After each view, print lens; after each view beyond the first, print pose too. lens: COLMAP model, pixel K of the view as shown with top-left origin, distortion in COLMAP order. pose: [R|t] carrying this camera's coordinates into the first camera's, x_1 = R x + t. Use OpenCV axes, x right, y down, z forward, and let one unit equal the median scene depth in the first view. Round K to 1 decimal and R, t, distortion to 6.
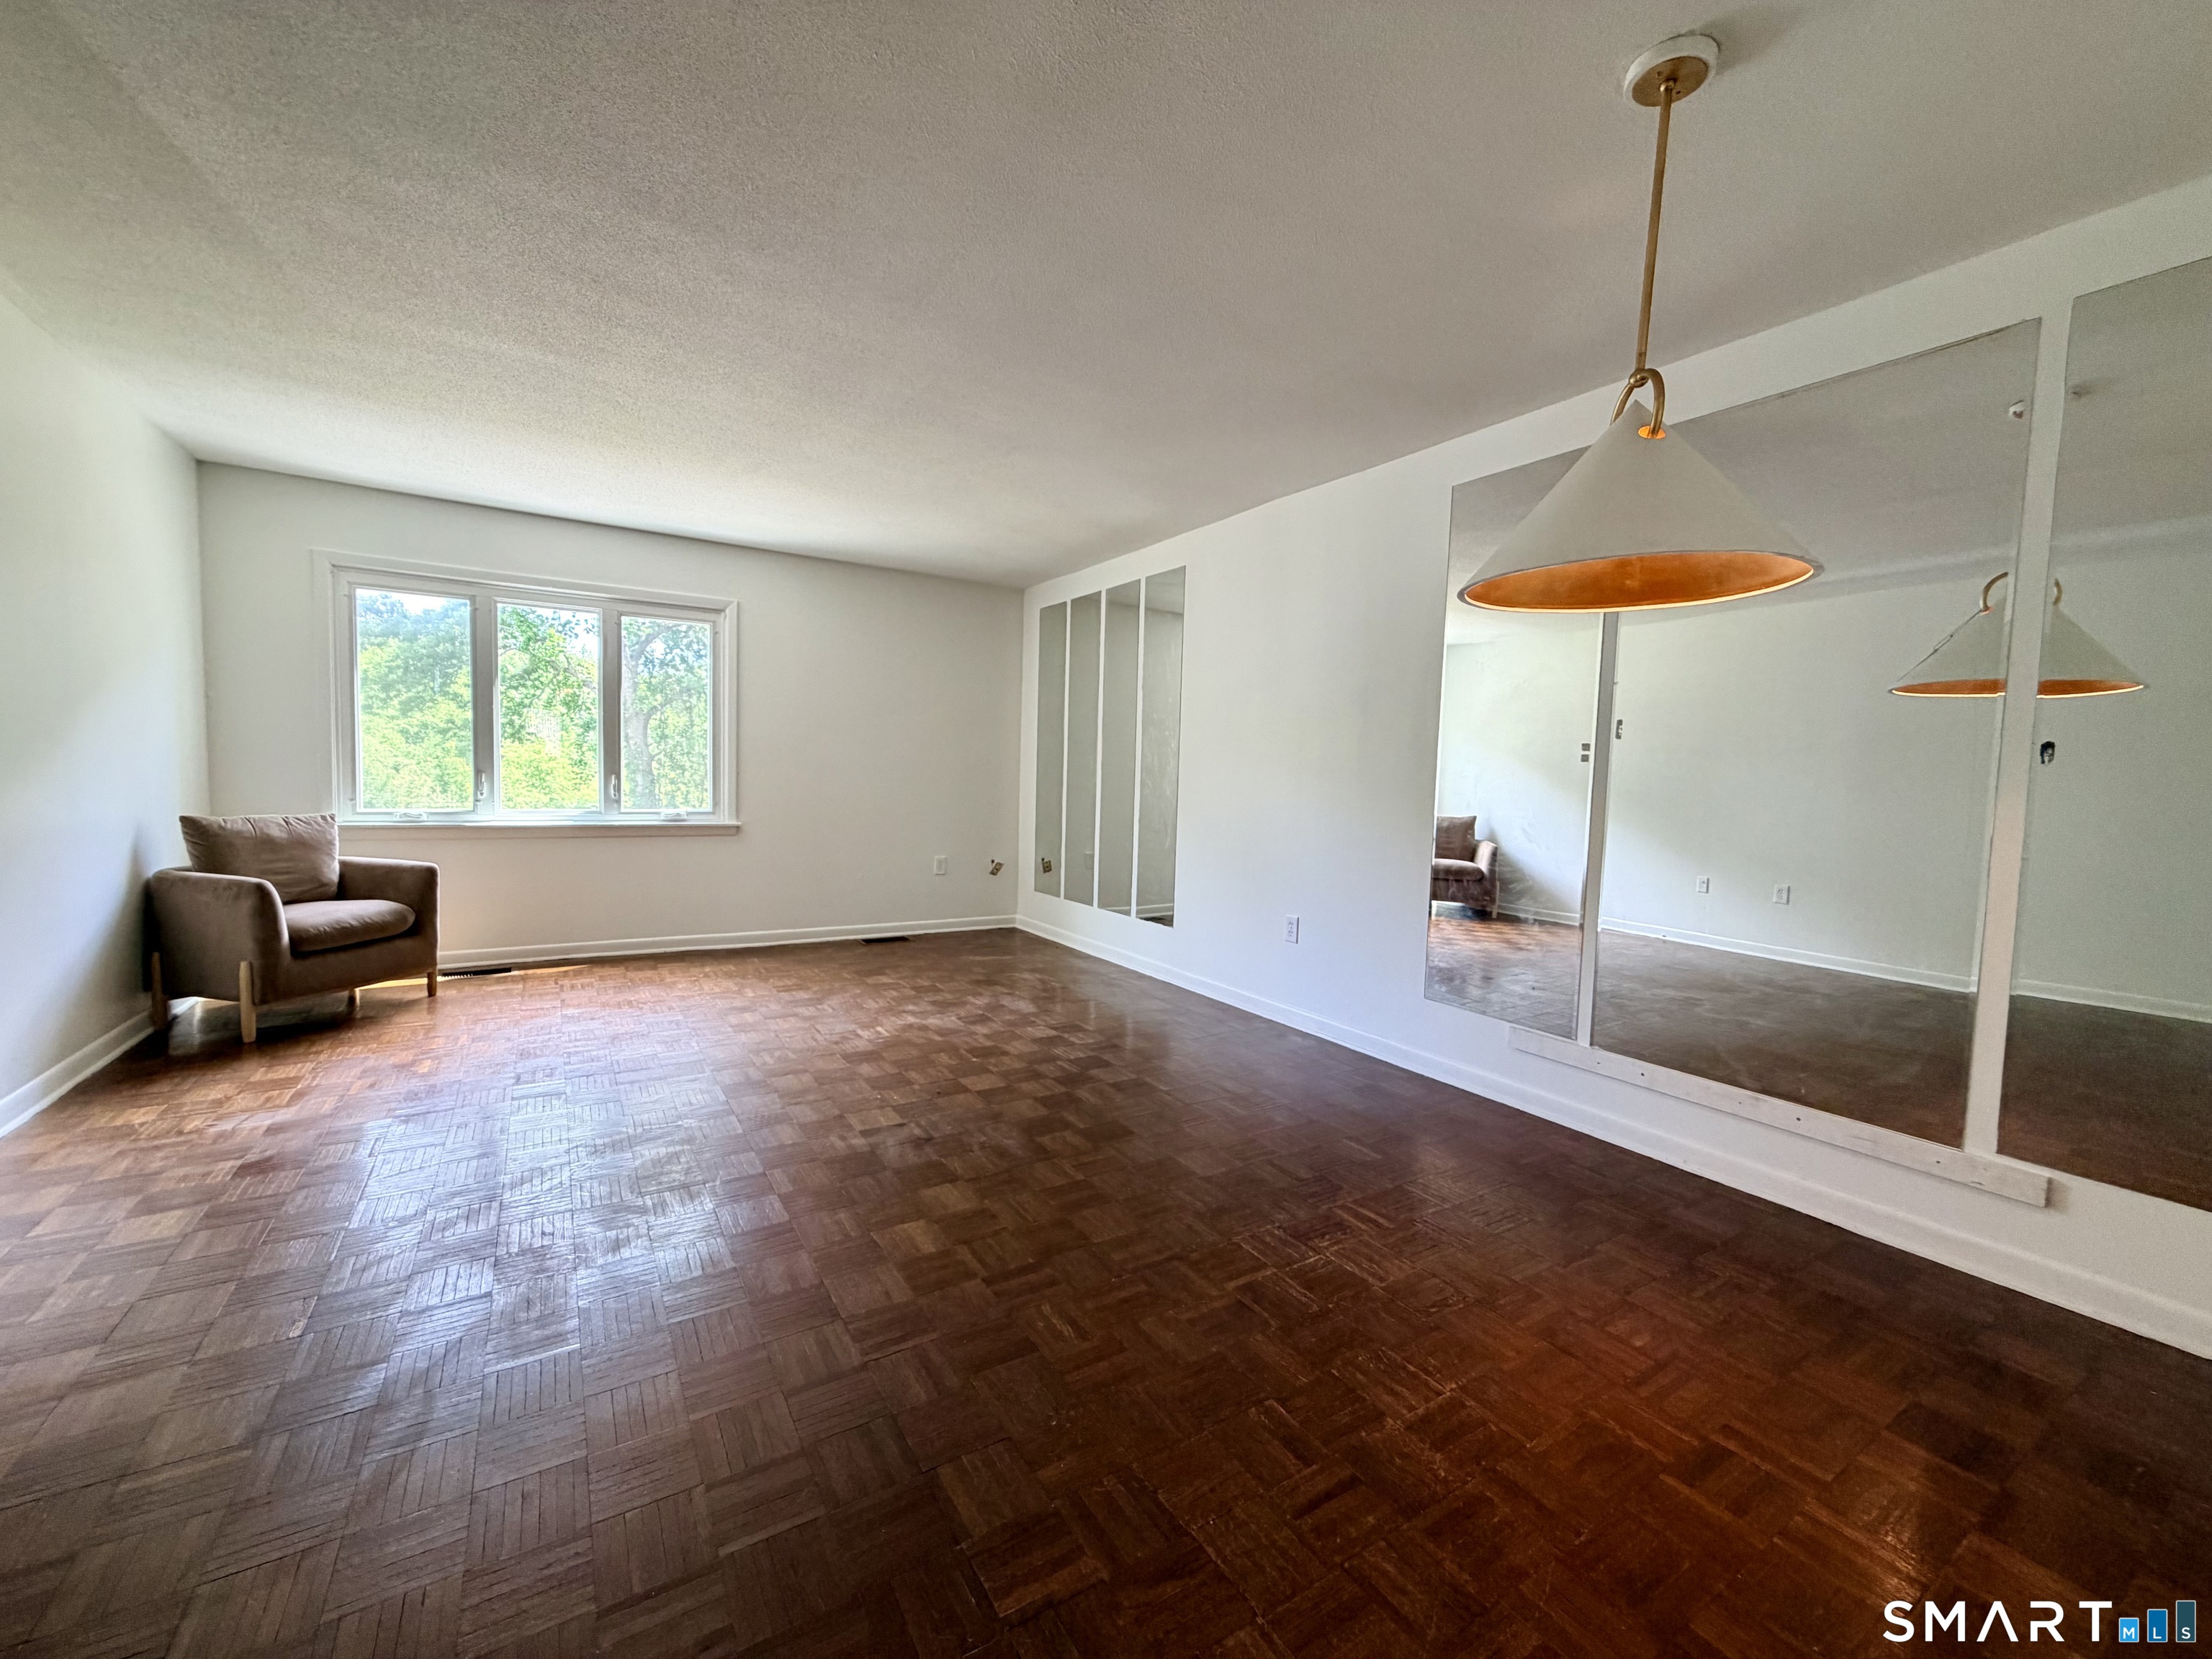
lens RADIAL K [[882.9, 0, 1109.1], [0, 882.9, 826.6], [0, 0, 1]] dist [0.001340, -0.000812]
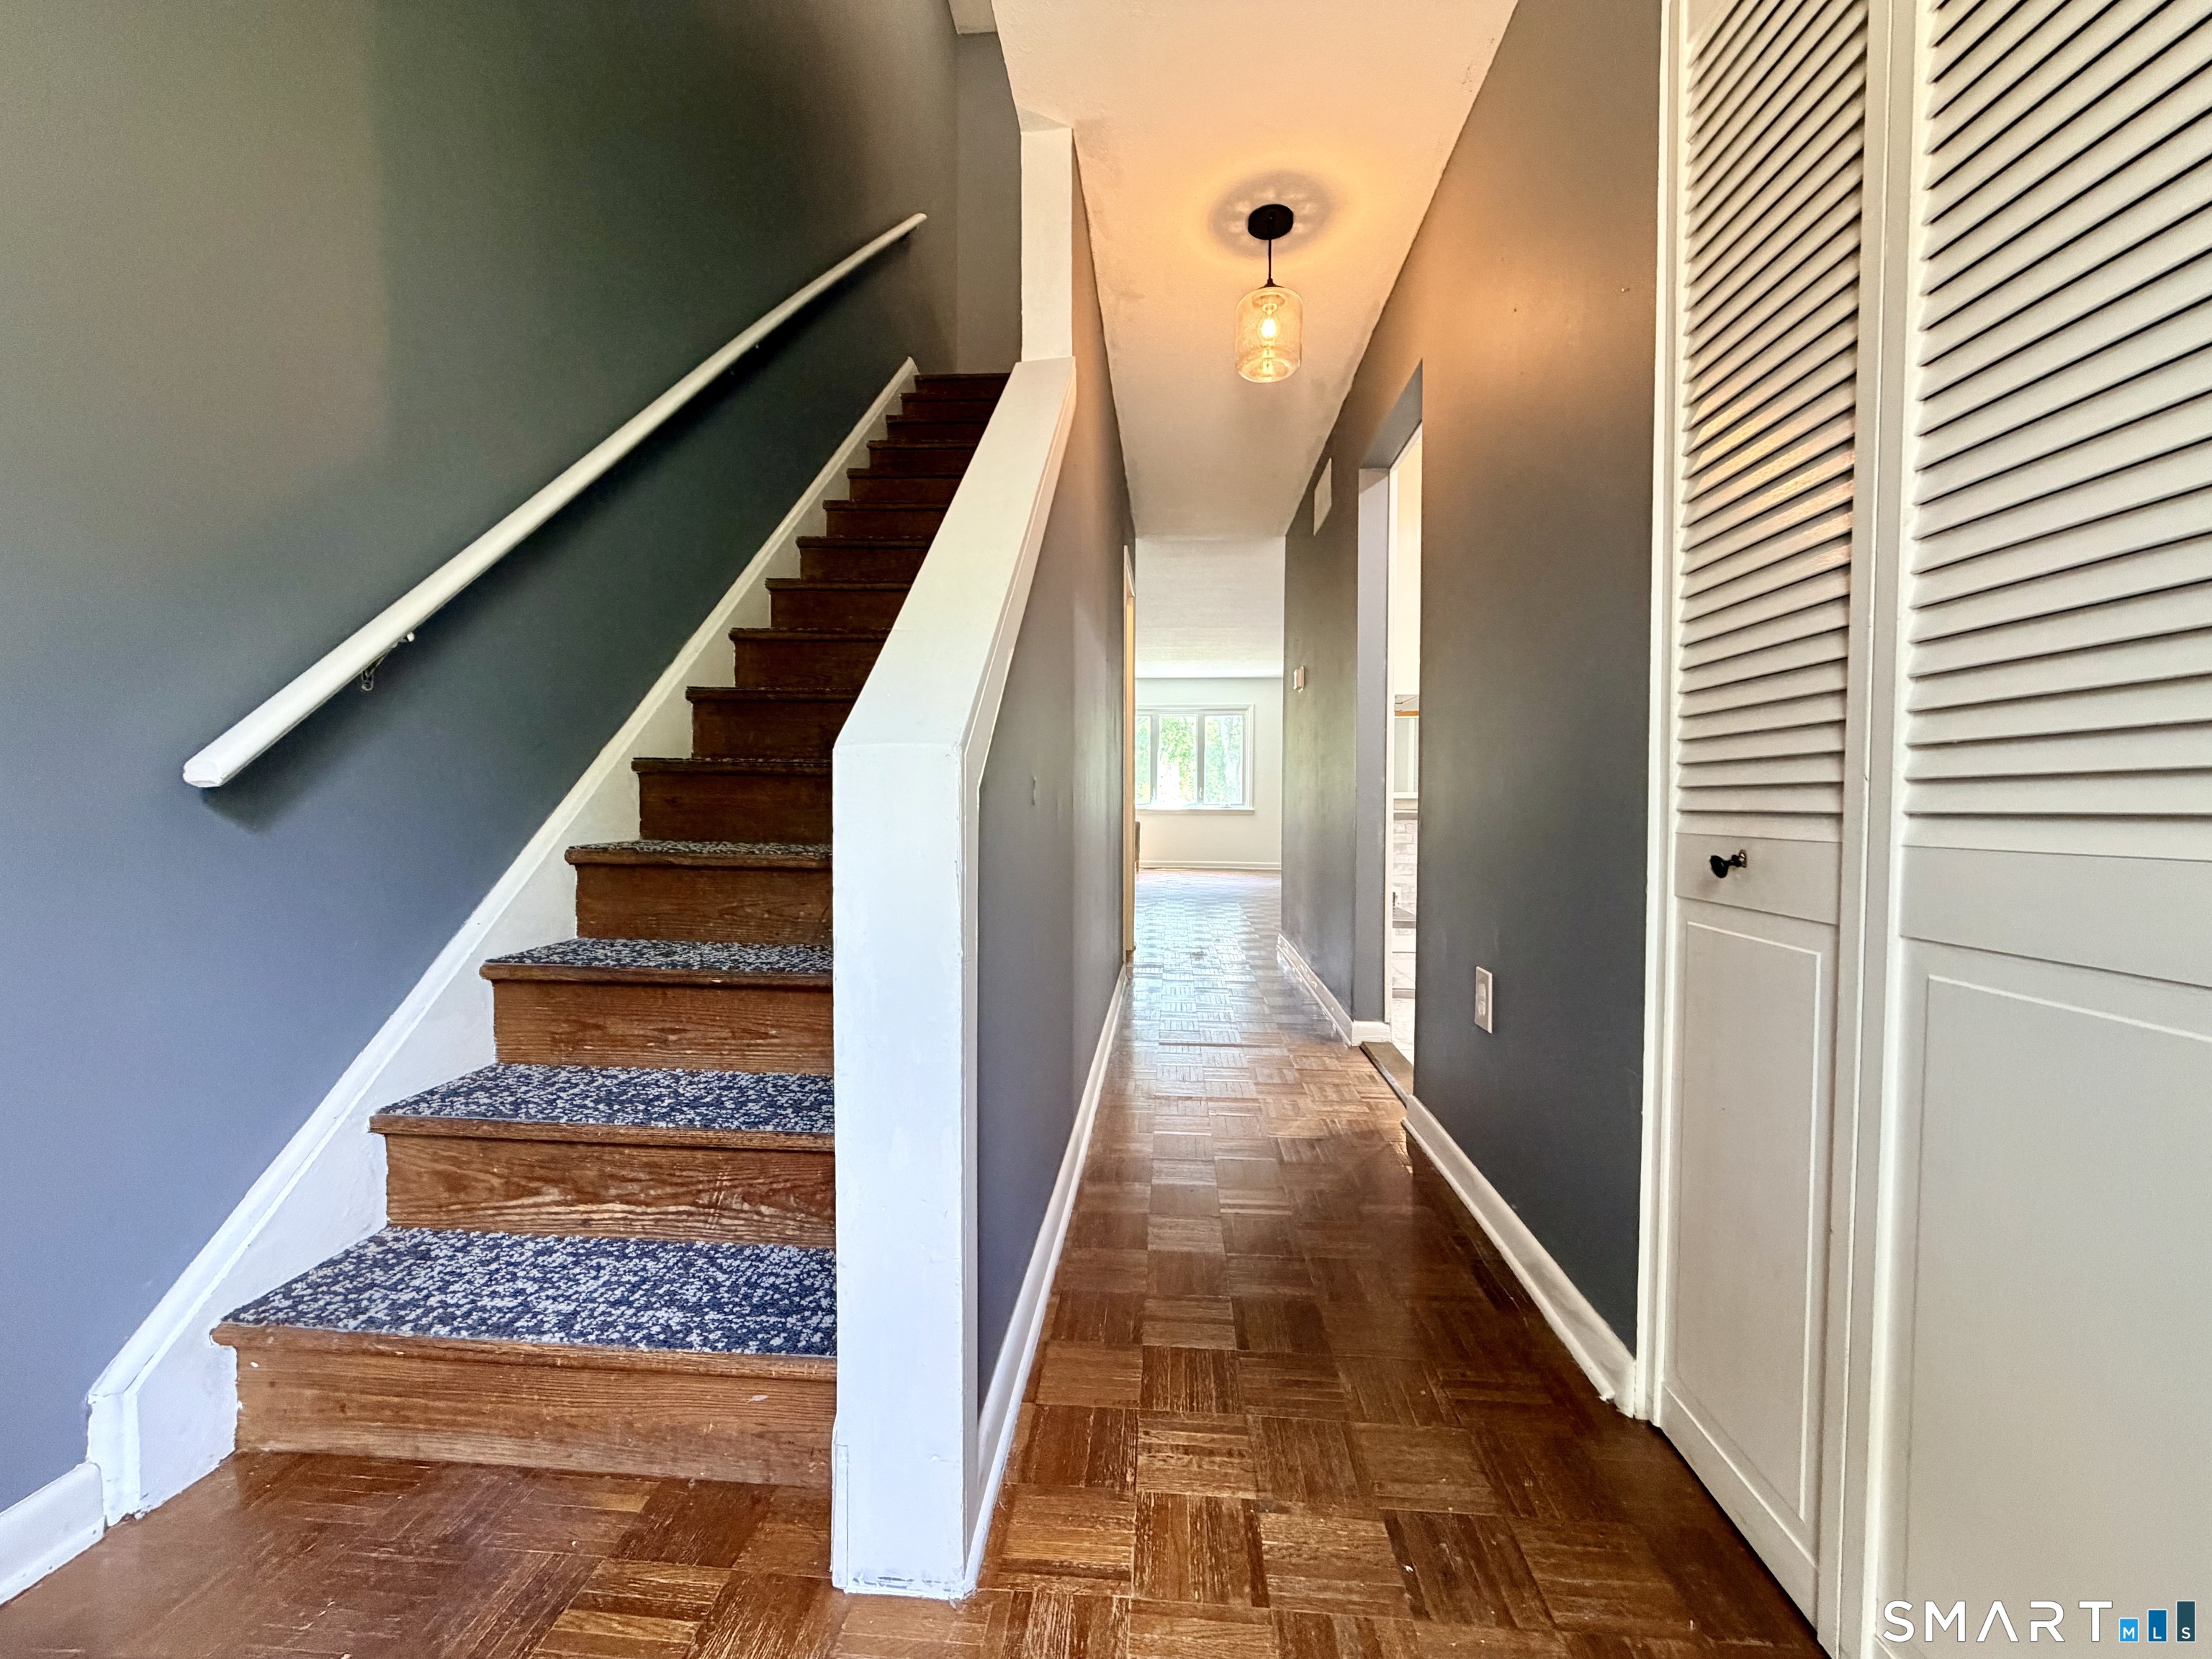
lens RADIAL K [[882.9, 0, 1104.4], [0, 882.9, 826.3], [0, 0, 1]] dist [0.001340, -0.000812]
pose [[0.803062, -0.003632, -0.595884, 0.455638], [-0.021280, 0.999169, -0.034768, 0.097036], [0.595515, 0.040601, 0.802317, -0.743833]]
